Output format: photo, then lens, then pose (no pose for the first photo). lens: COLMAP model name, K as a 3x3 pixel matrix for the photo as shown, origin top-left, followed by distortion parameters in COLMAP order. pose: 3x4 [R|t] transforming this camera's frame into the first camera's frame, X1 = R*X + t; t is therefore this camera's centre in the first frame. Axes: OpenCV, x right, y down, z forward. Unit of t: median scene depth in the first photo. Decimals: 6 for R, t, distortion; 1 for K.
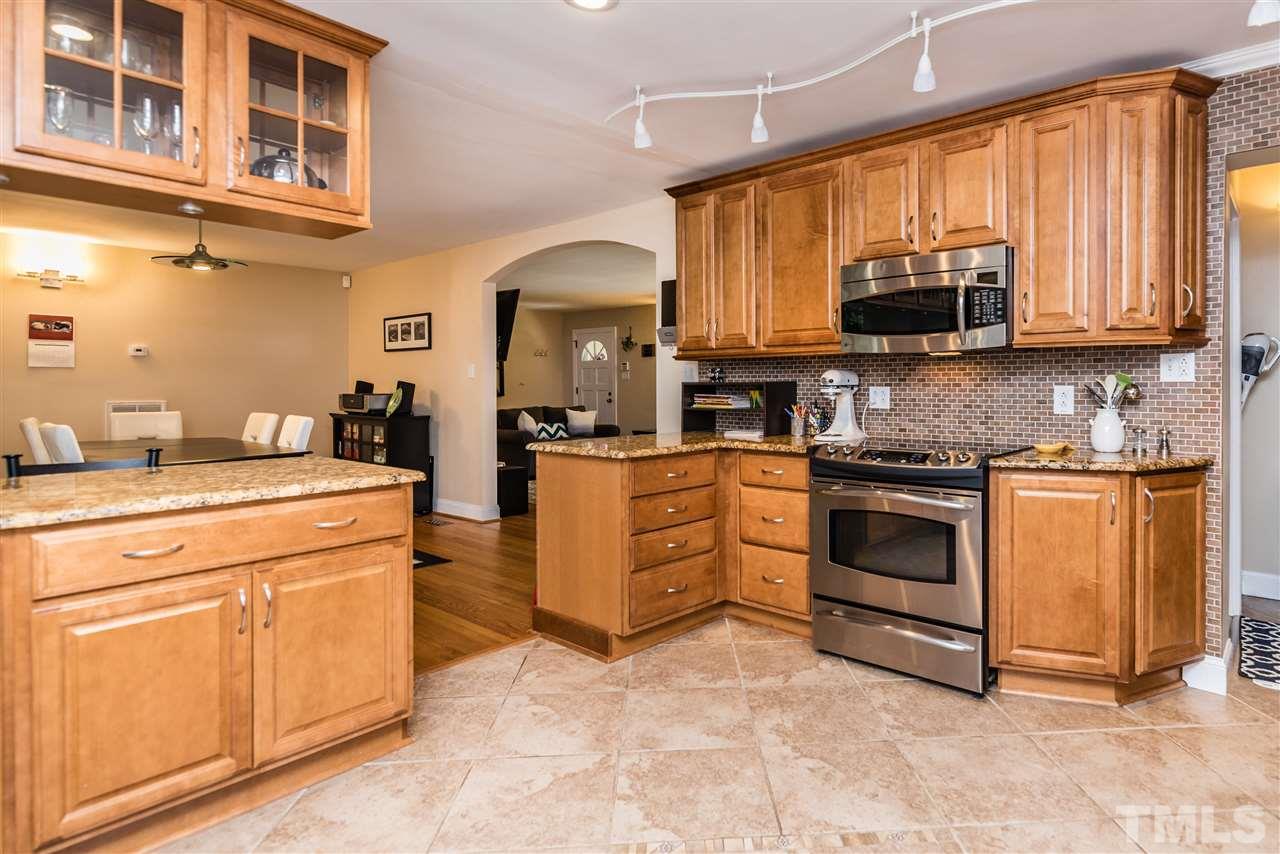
lens RADIAL K [[687.2, 0, 719.3], [0, 687.2, 390.6], [0, 0, 1]] dist [0.001284, 0.000438]
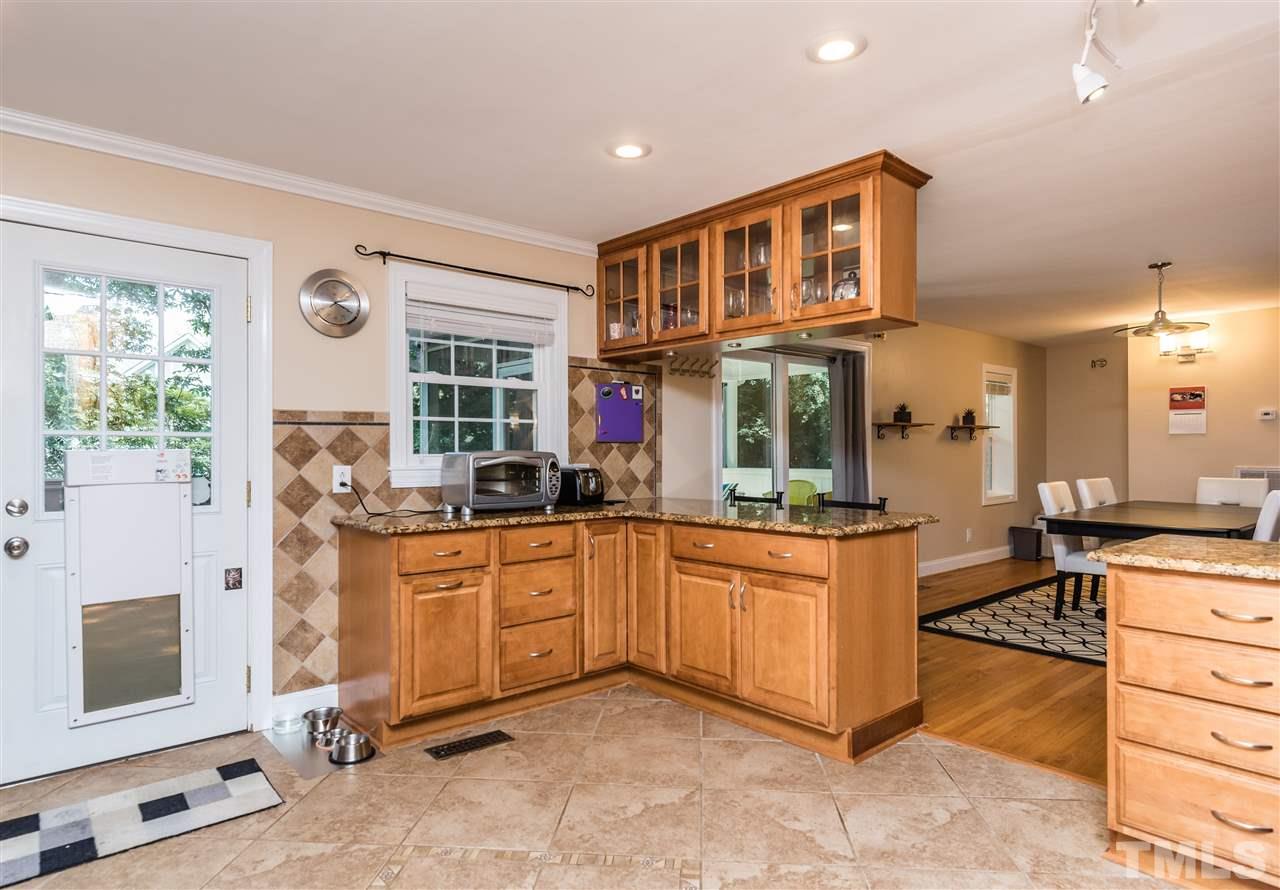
lens RADIAL K [[721.7, 0, 647.7], [0, 721.7, 446.2], [0, 0, 1]] dist [-0.010949, -0.001144]
pose [[-0.152173, -0.006023, -0.988336, 0.669256], [-0.002883, 0.999980, -0.005650, -0.011436], [0.988350, 0.001989, -0.152187, 0.706349]]
